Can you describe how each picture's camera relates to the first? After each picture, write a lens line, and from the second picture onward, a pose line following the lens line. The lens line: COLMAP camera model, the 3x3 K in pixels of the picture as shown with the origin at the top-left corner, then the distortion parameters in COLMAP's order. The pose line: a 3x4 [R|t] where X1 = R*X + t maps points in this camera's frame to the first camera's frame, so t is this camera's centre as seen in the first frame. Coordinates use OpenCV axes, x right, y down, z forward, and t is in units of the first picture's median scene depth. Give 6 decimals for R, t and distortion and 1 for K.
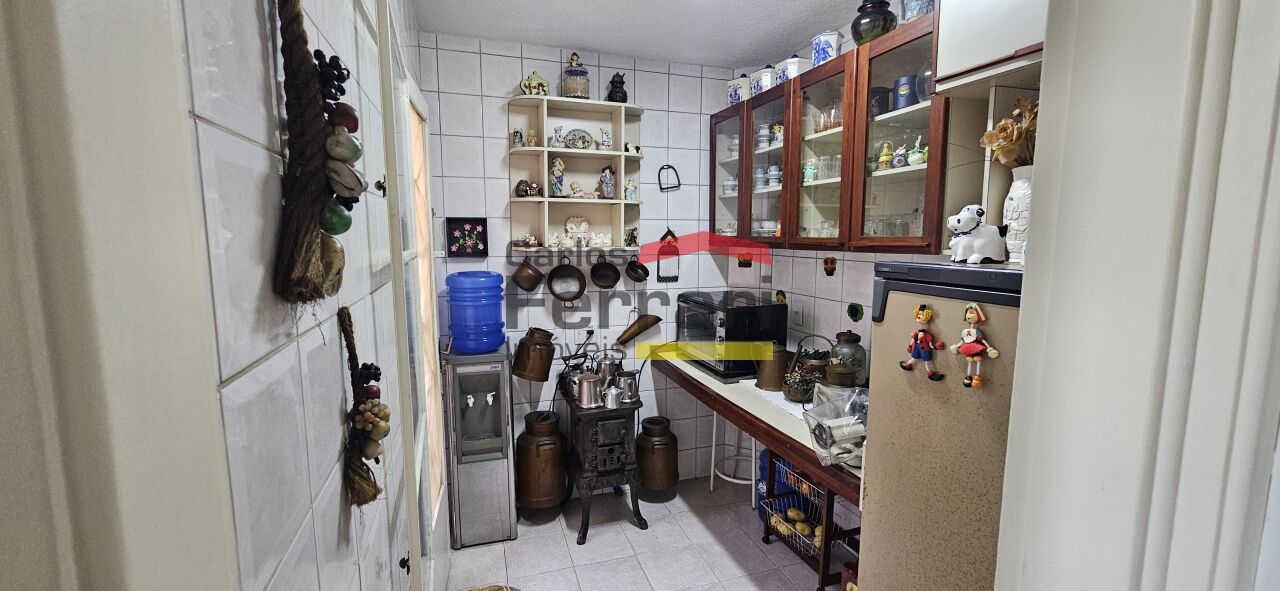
lens RADIAL K [[510.0, 0, 633.7], [0, 510.0, 298.3], [0, 0, 1]] dist [-0.001839, 0.000191]
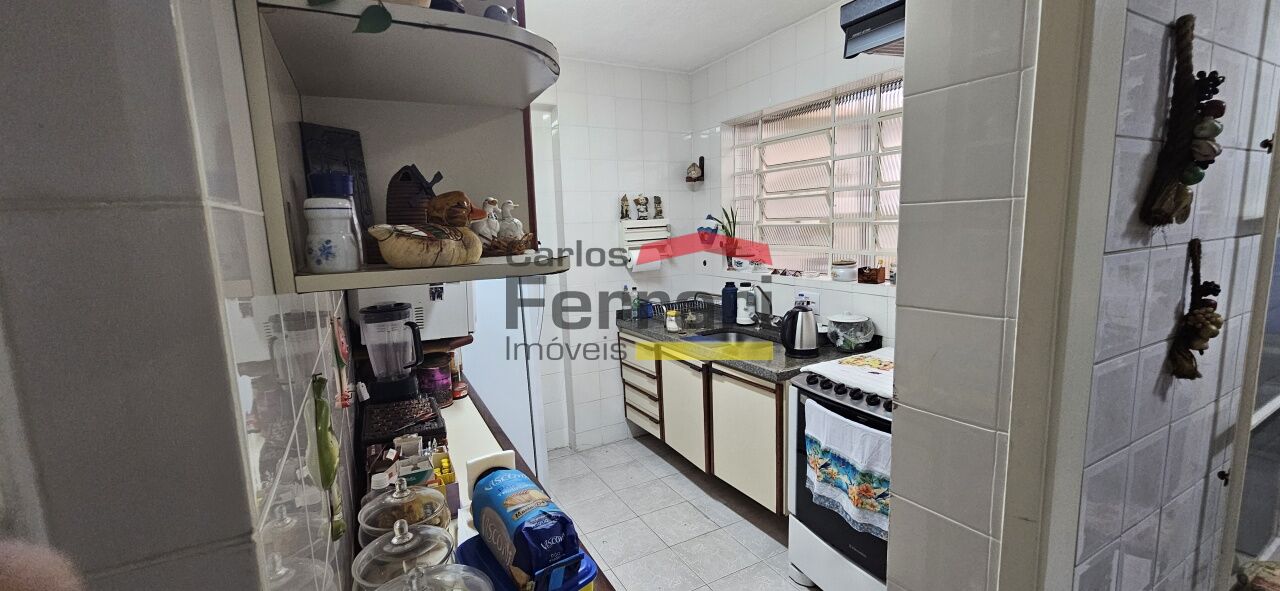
lens RADIAL K [[510.0, 0, 632.5], [0, 510.0, 301.2], [0, 0, 1]] dist [-0.001839, 0.000191]
pose [[0.158052, 0.135282, -0.978120, 0.164113], [-0.085113, 0.988750, 0.122999, 0.040962], [0.983756, 0.063810, 0.167789, -0.212500]]
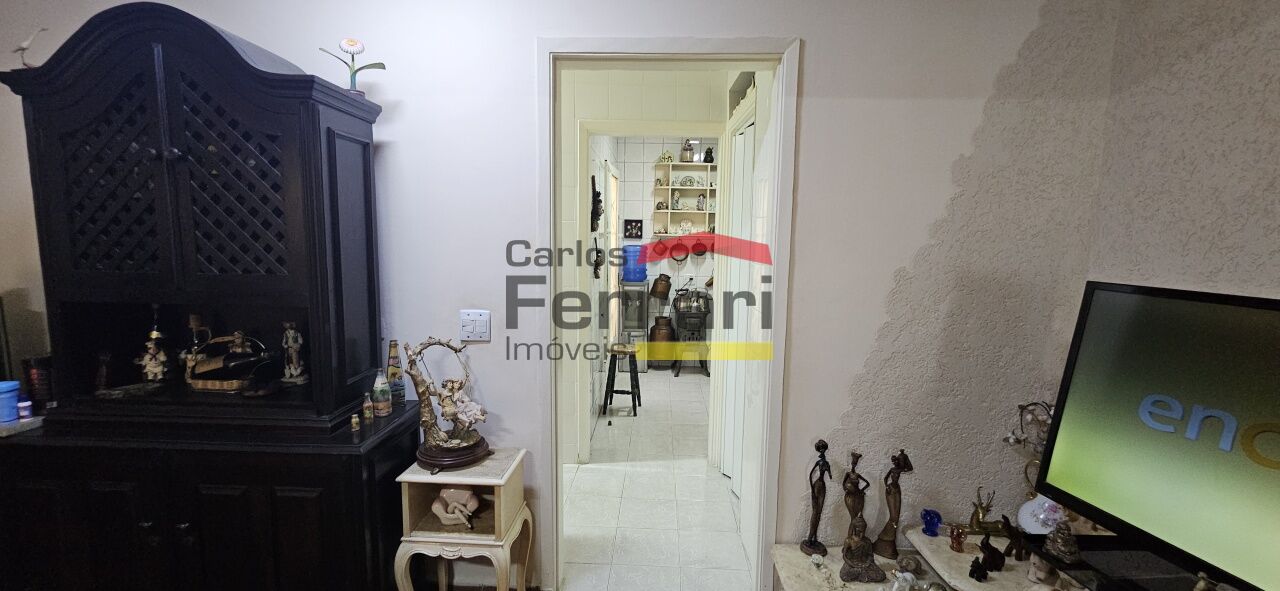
lens RADIAL K [[510.0, 0, 639.3], [0, 510.0, 295.1], [0, 0, 1]] dist [-0.001839, 0.000191]
pose [[0.938583, 0.053829, -0.340830, 0.442940], [-0.060062, 0.998165, -0.007755, 0.173607], [0.339787, 0.027749, 0.940093, -0.998147]]
